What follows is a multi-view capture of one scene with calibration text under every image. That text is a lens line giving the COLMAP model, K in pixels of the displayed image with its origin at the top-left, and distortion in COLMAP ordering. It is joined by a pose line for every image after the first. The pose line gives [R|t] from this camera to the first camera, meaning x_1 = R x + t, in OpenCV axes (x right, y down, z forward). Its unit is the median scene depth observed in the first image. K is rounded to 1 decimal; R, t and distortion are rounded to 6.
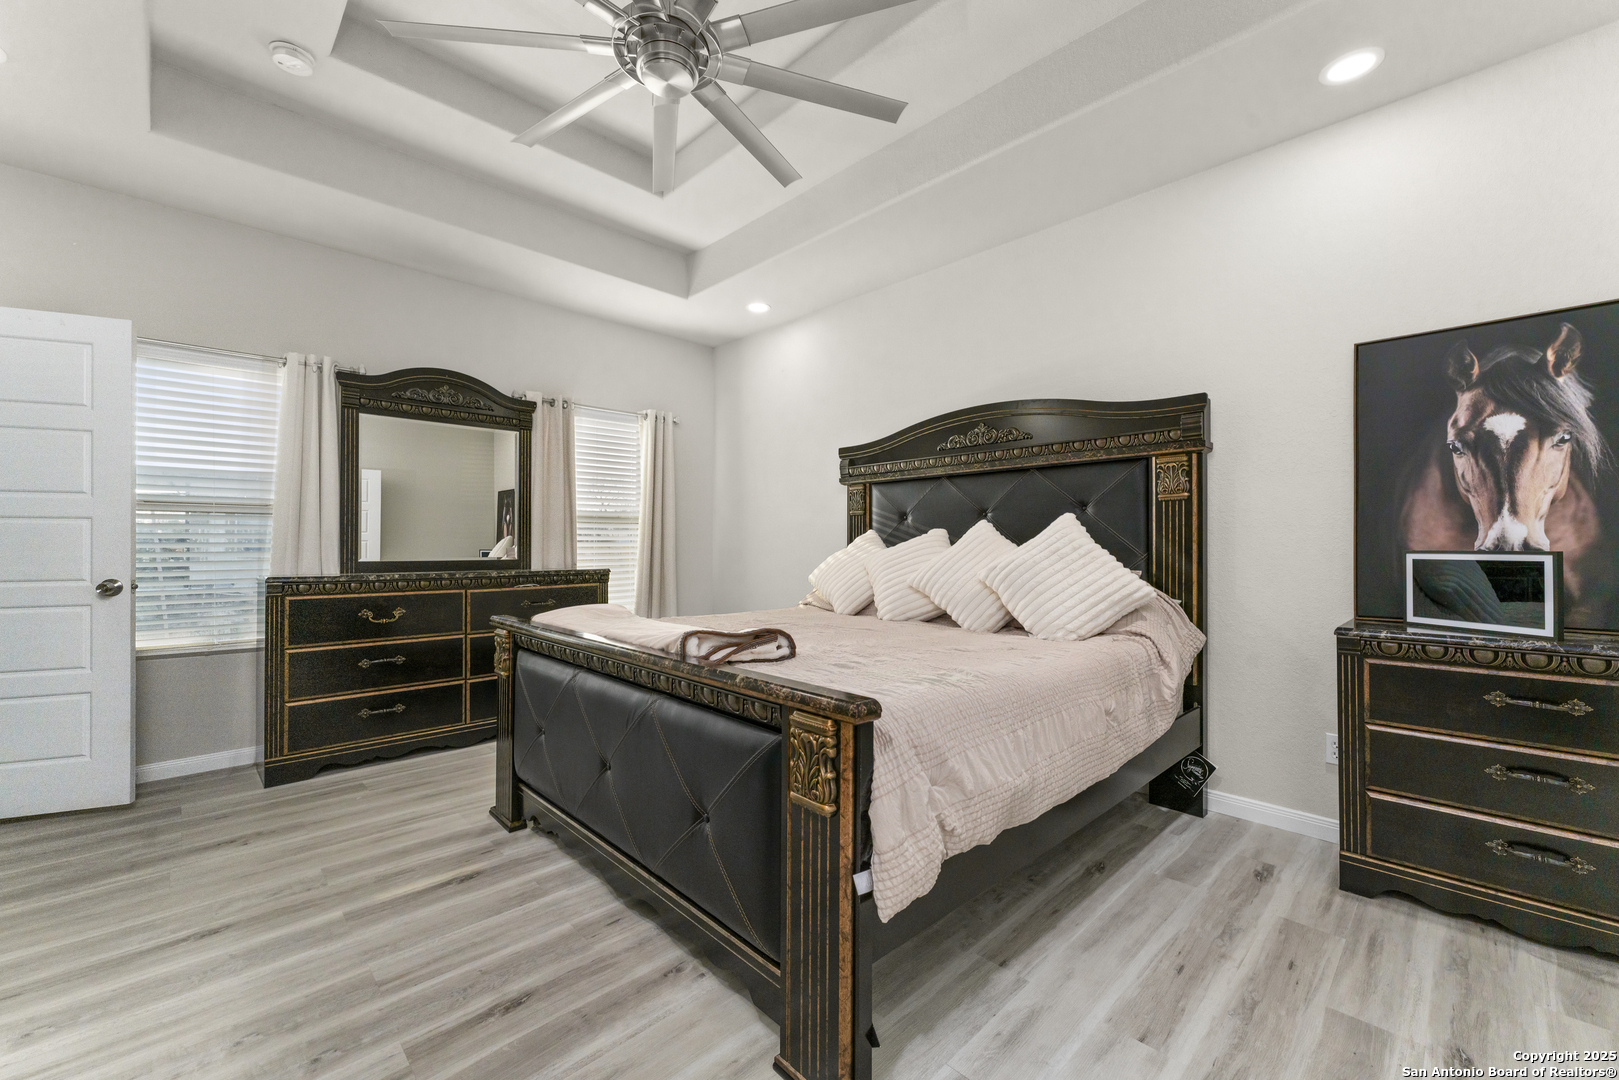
lens RADIAL K [[651.8, 0, 811.9], [0, 651.8, 534.8], [0, 0, 1]] dist [0.014513, 0.000729]
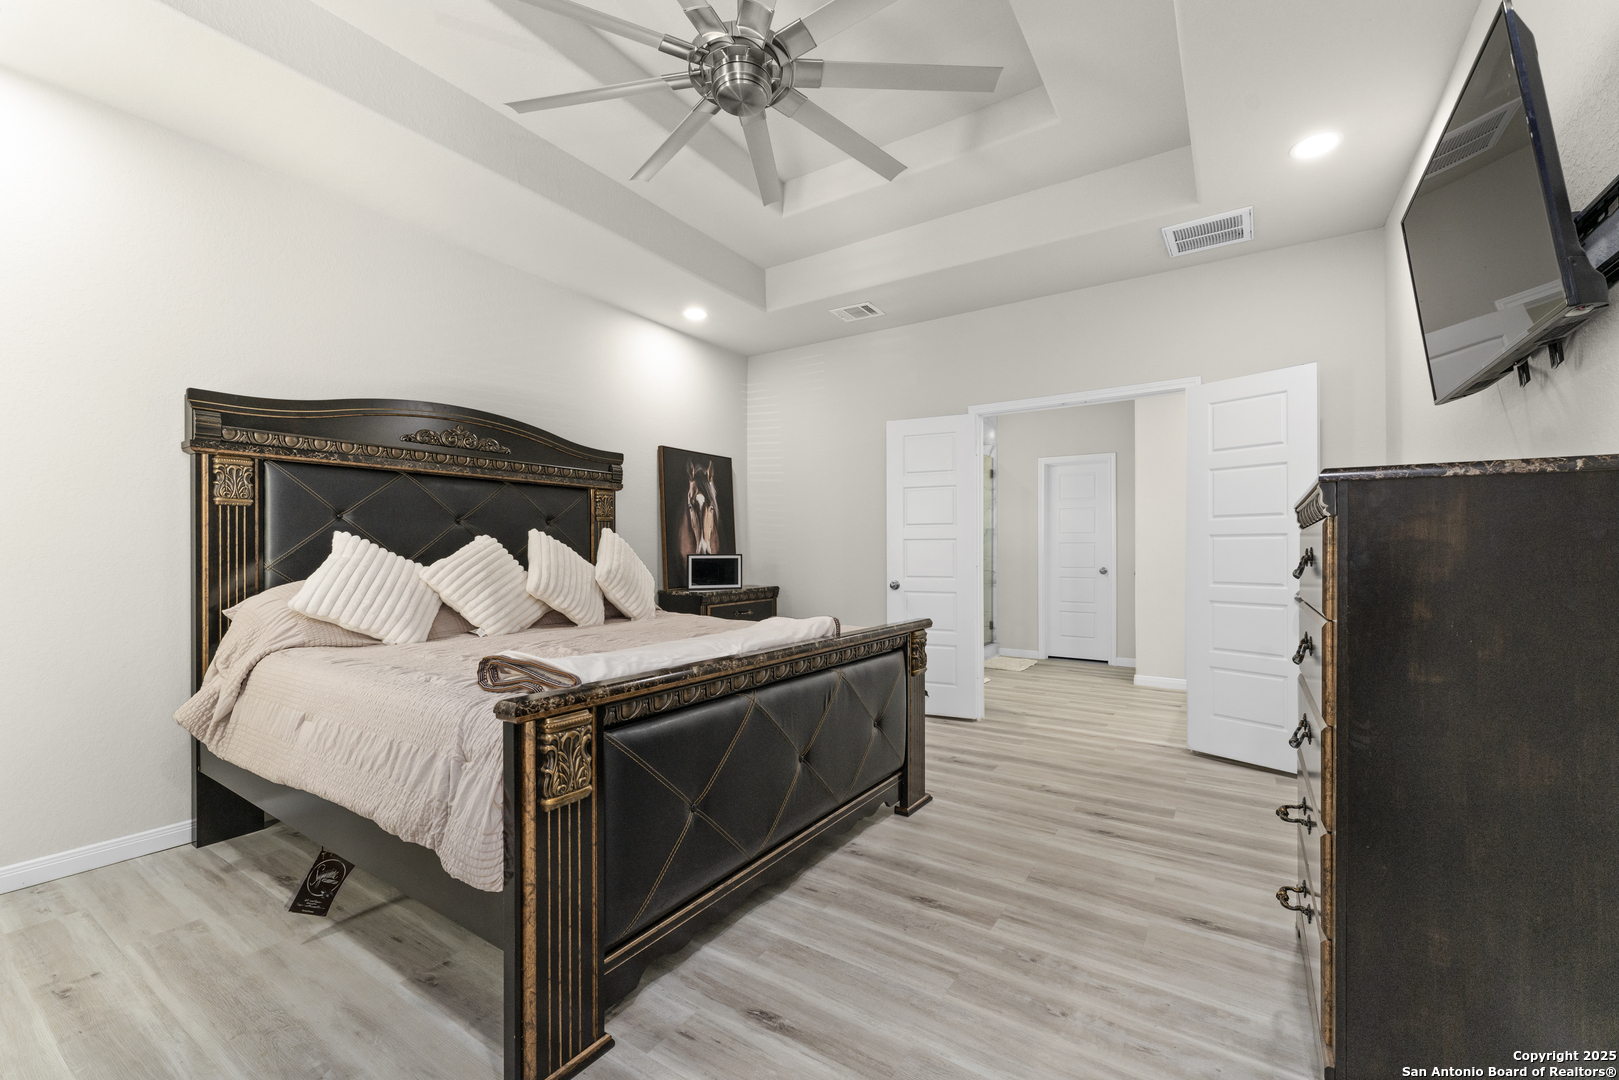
lens RADIAL K [[651.8, 0, 812.4], [0, 651.8, 551.9], [0, 0, 1]] dist [0.014513, 0.000729]
pose [[-0.216052, 0.005370, 0.976367, -1.212029], [-0.002312, 0.999979, -0.006011, 0.028866], [-0.976379, -0.003556, -0.216035, 1.090538]]
